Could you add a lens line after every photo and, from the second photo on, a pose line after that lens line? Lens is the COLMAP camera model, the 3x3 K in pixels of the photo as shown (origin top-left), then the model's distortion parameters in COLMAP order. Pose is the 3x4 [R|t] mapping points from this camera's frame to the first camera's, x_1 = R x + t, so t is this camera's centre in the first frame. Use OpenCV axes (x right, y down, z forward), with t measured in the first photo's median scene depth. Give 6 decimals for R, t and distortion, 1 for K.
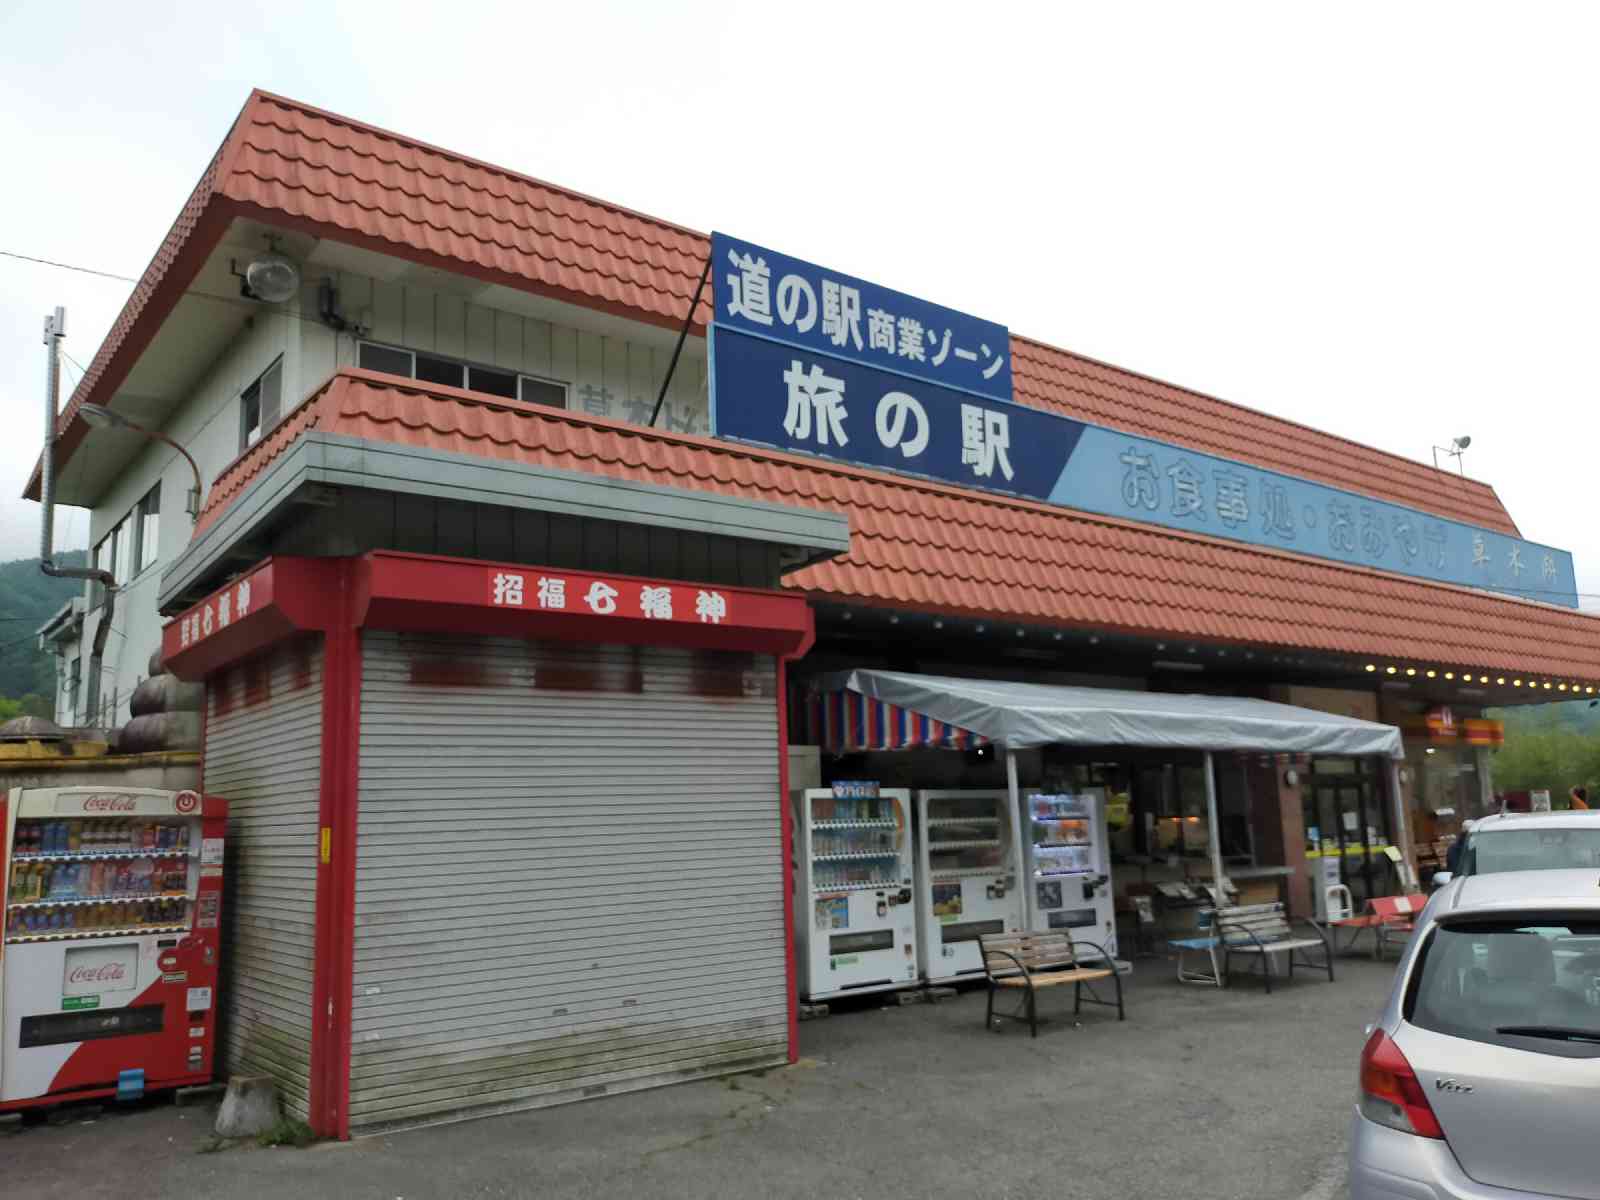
lens RADIAL K [[1217.4, 0, 764.6], [0, 1217.4, 624.2], [0, 0, 1]] dist [0.052531, -0.054046]
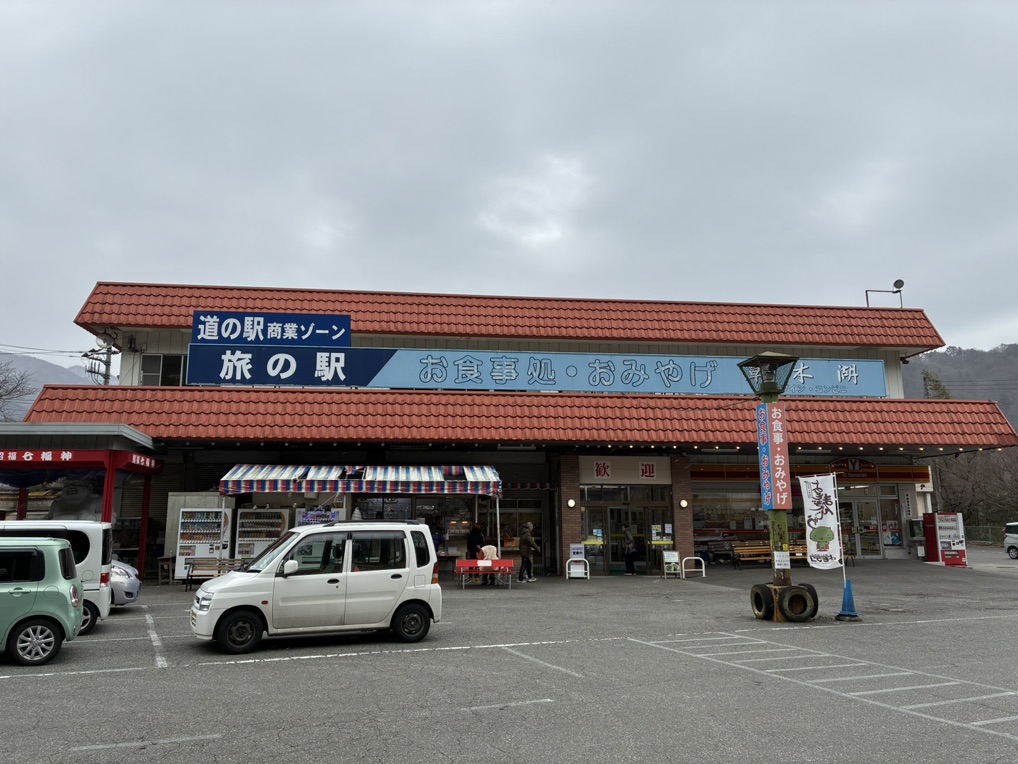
lens RADIAL K [[774.6, 0, 500.9], [0, 774.6, 384.4], [0, 0, 1]] dist [0.052531, -0.054046]
pose [[0.858601, -0.067477, -0.508184, 1.442325], [0.059430, 0.997717, -0.032067, -0.047956], [0.509188, -0.002669, 0.860651, -0.192382]]
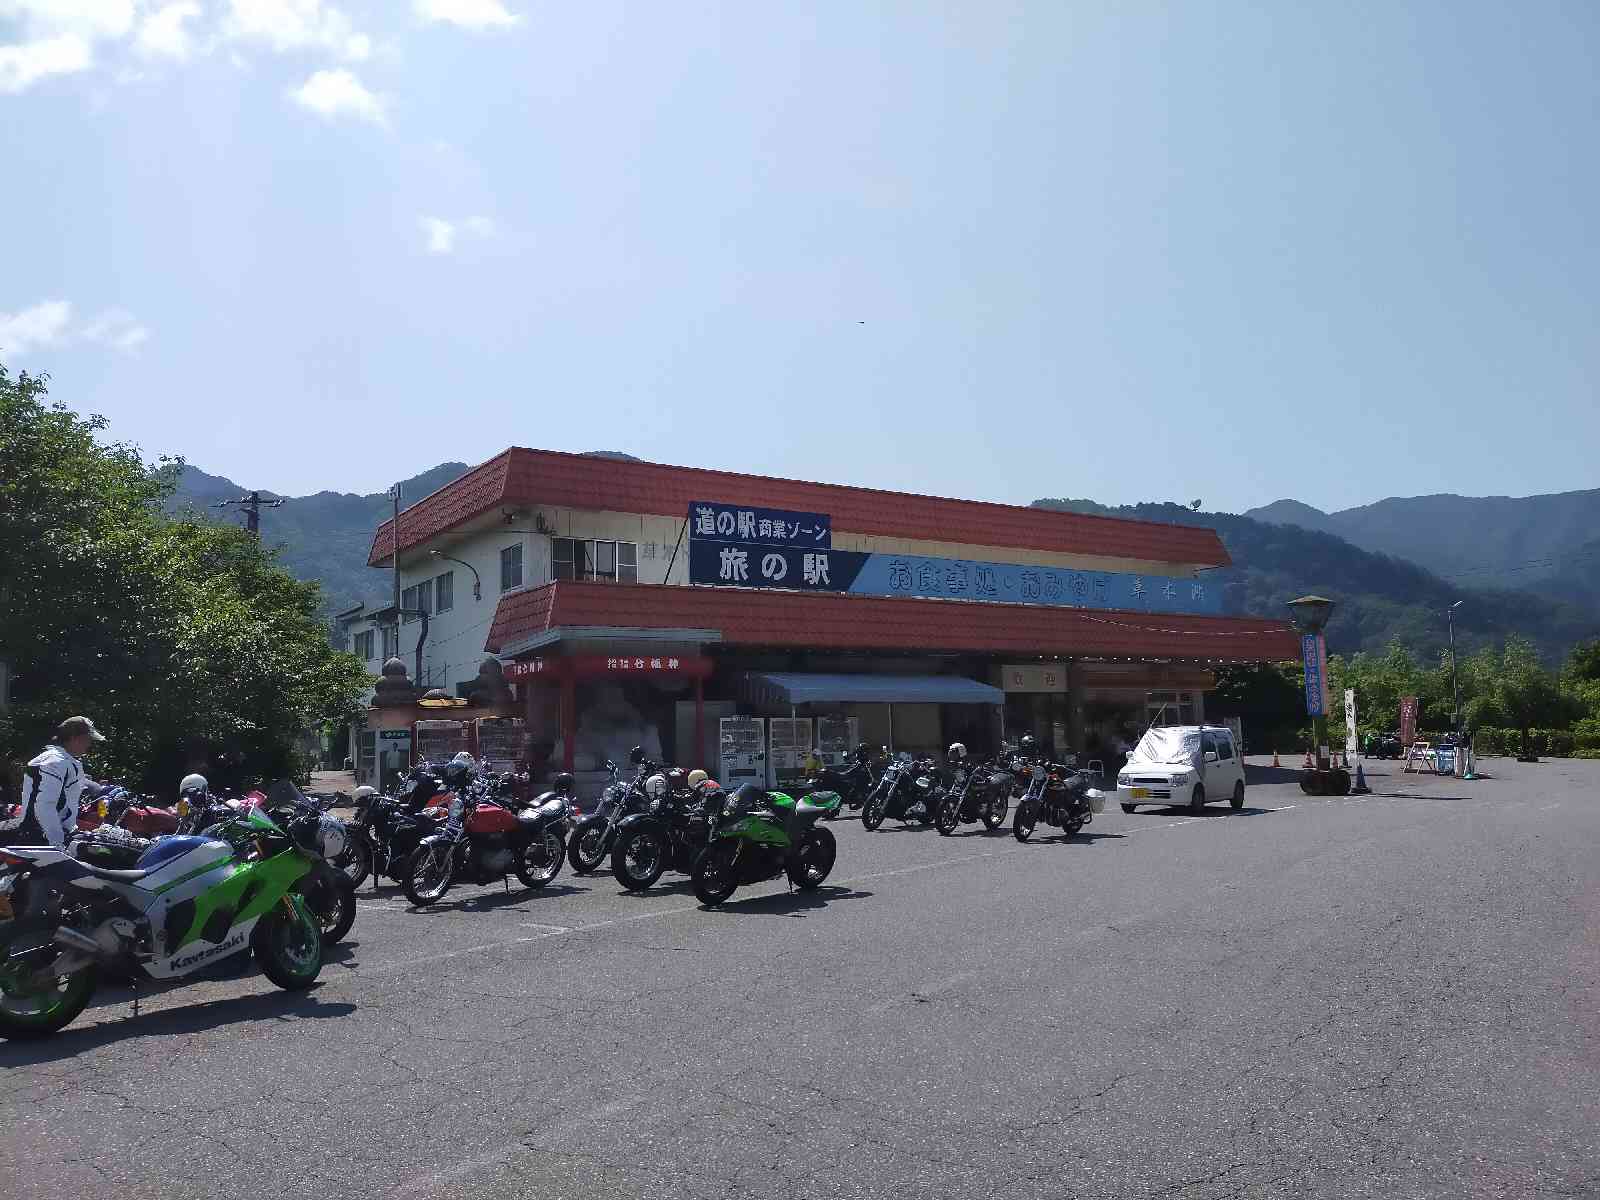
lens RADIAL K [[1217.4, 0, 790.0], [0, 1217.4, 636.2], [0, 0, 1]] dist [0.052531, -0.054046]
pose [[0.997613, -0.003993, -0.068938, 0.331898], [0.008972, 0.997359, 0.072067, -0.214770], [0.068469, -0.072513, 0.995015, -1.499374]]
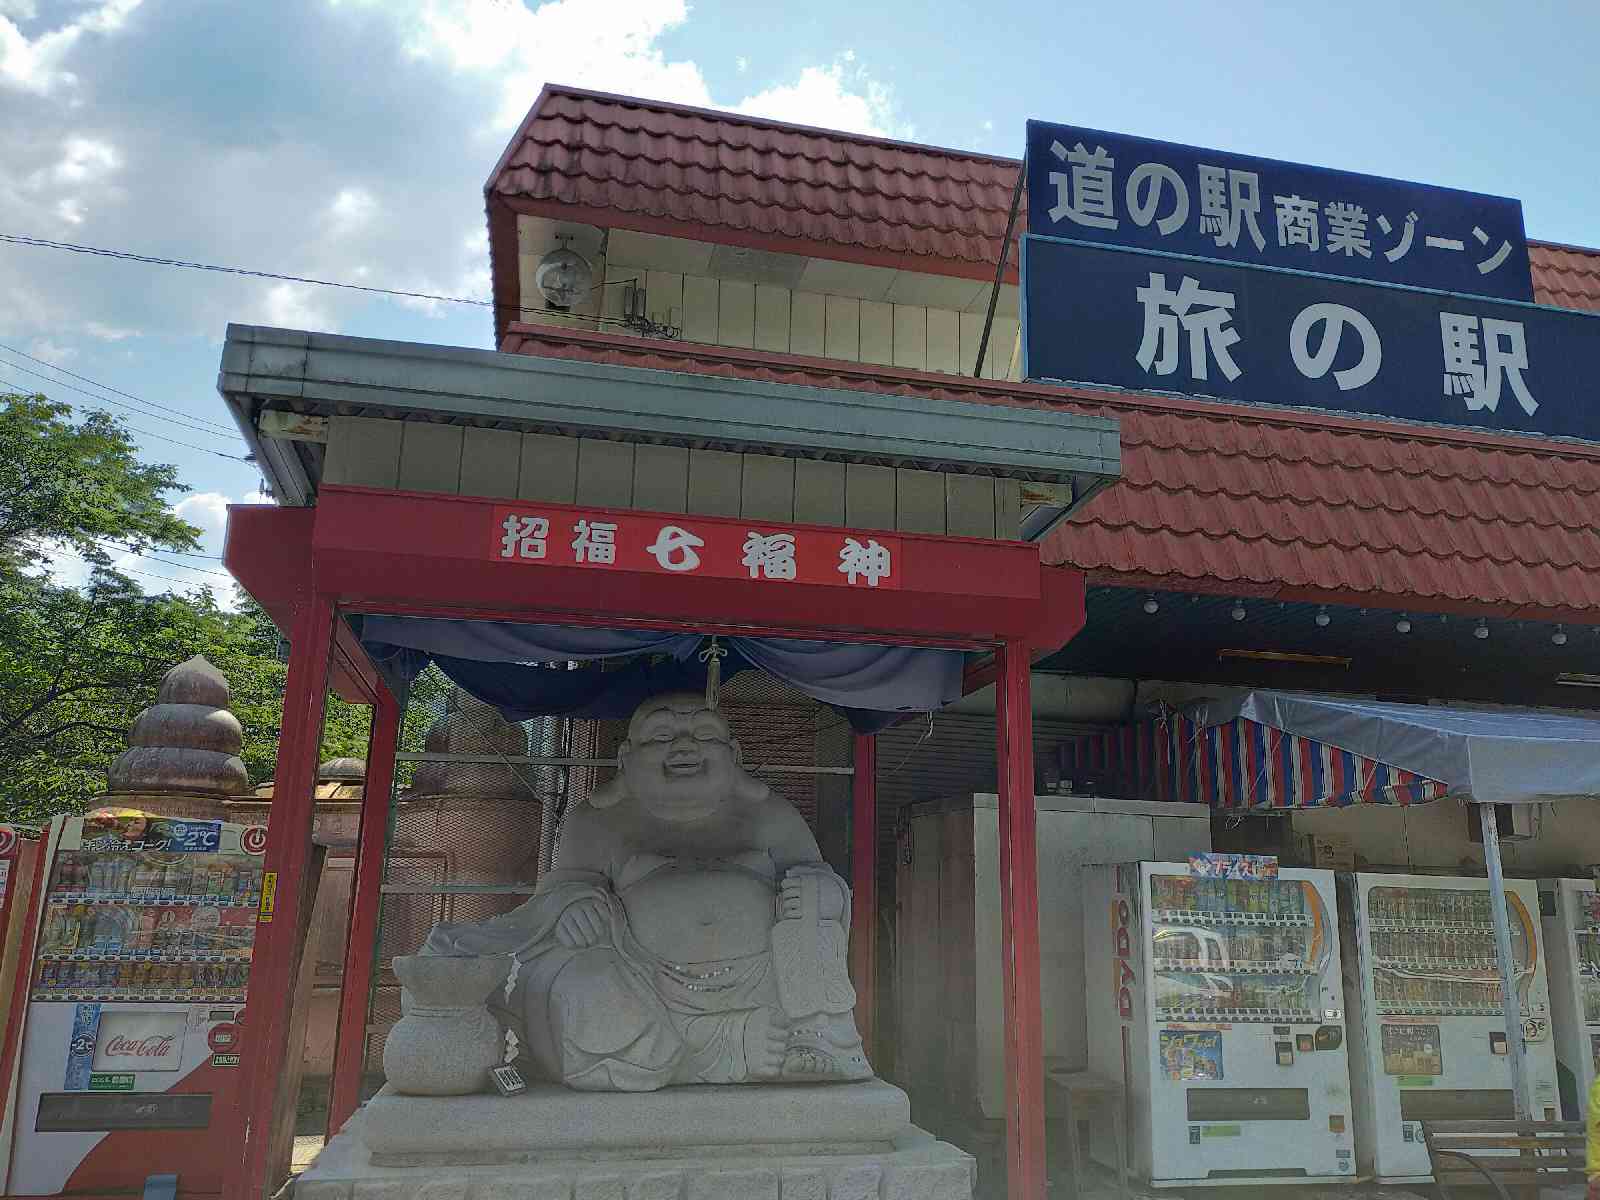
lens RADIAL K [[1217.4, 0, 813.0], [0, 1217.4, 615.4], [0, 0, 1]] dist [0.052531, -0.054046]
pose [[0.908620, -0.050855, -0.414516, 0.134374], [0.019079, 0.996577, -0.080443, 0.044658], [0.417187, 0.065184, 0.906480, 0.262149]]
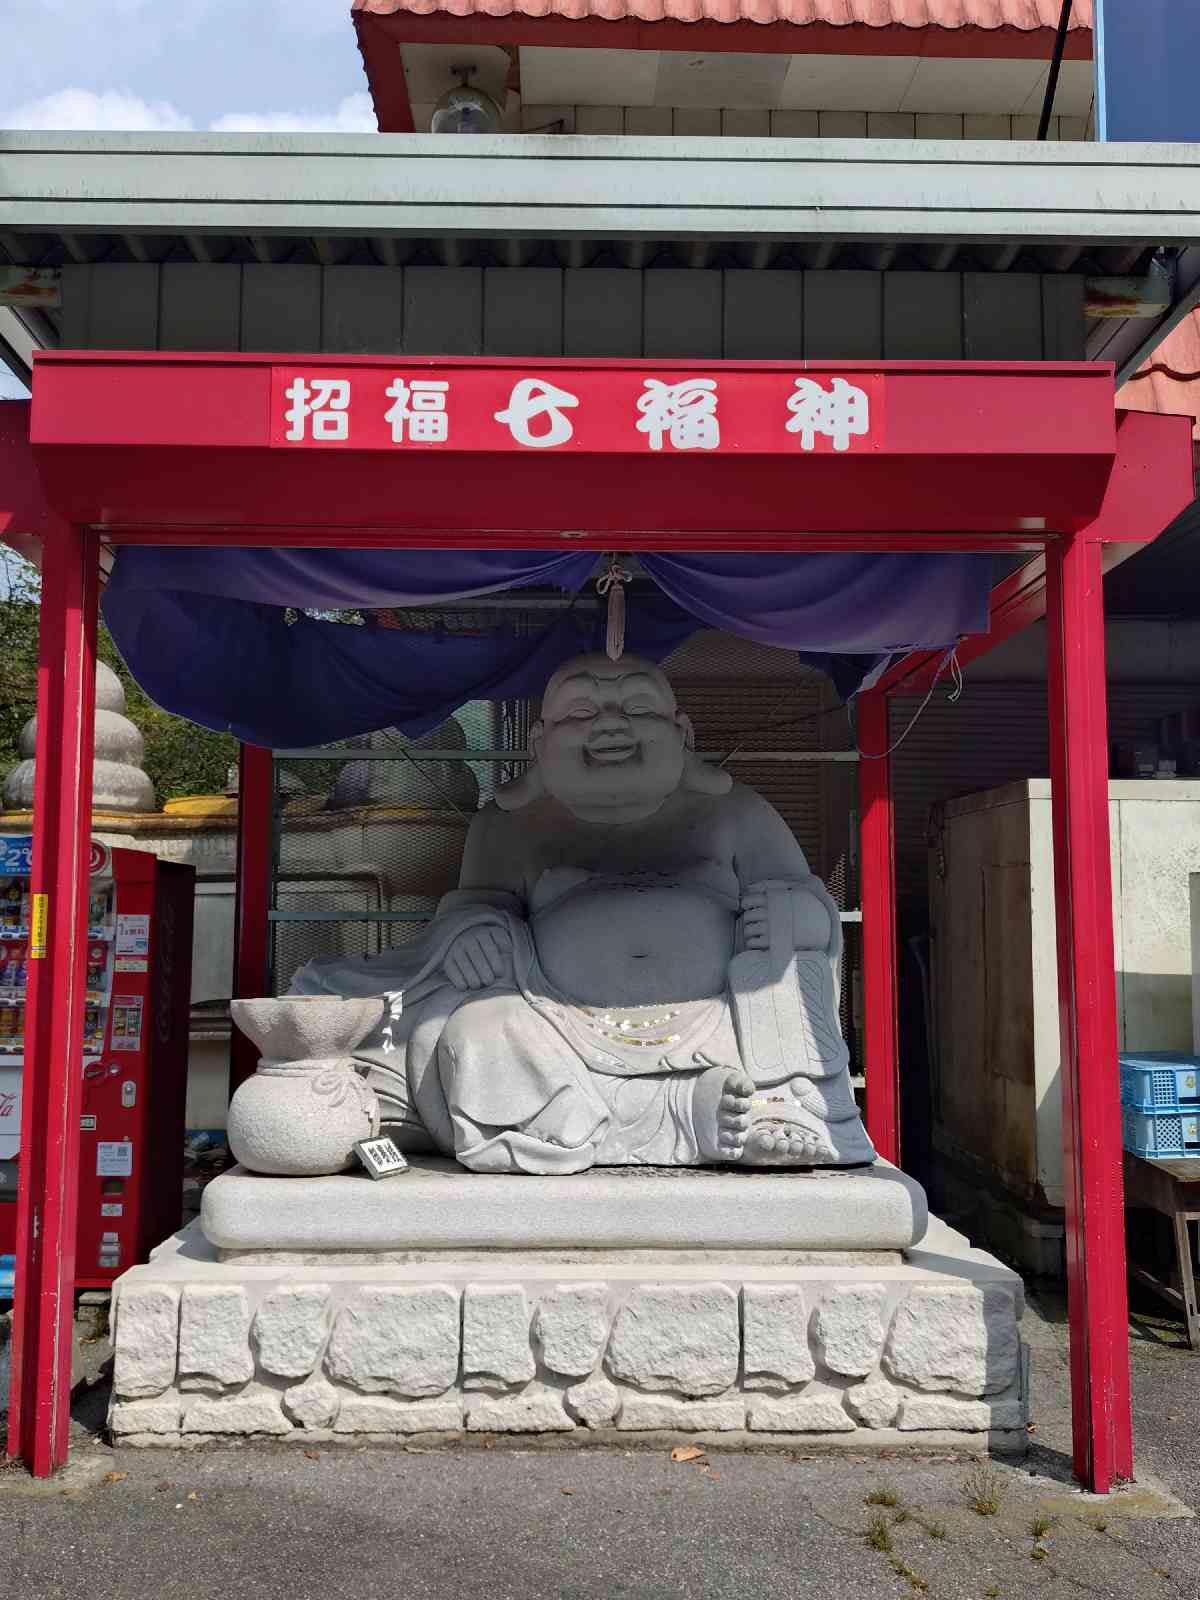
lens RADIAL K [[1357.6, 0, 594.9], [0, 1357.6, 795.7], [0, 0, 1]] dist [0.070943, -0.002976]
pose [[0.810734, -0.021905, -0.585005, 0.111506], [0.057835, 0.997408, 0.042805, 0.062624], [0.582551, -0.068537, 0.809900, 0.369130]]
